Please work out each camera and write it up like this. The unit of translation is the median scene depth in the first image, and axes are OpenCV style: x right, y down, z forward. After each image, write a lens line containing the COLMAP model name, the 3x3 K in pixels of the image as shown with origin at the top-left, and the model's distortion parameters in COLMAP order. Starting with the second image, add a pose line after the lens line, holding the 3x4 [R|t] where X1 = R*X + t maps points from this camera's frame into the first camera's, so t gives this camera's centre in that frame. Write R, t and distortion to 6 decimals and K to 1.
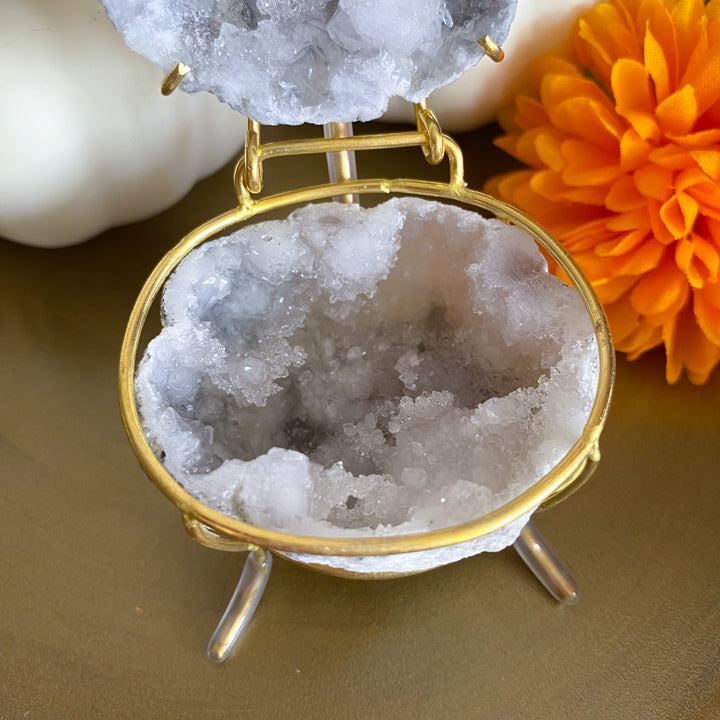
lens RADIAL K [[741.7, 0, 359.1], [0, 741.7, 350.5], [0, 0, 1]] dist [0.110822, -0.465950]
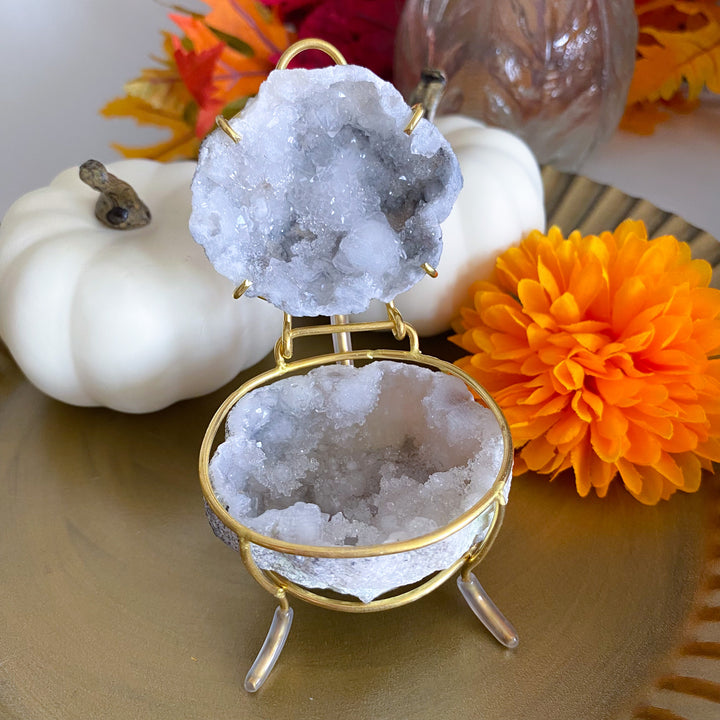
lens RADIAL K [[734.7, 0, 360.0], [0, 734.7, 360.0], [0, 0, 1]] dist [0.045946, -0.149108]
pose [[0.999804, -0.016619, -0.010732, 0.031493], [0.012394, 0.949018, -0.314977, 0.283662], [0.015420, 0.314782, 0.949039, -0.475035]]
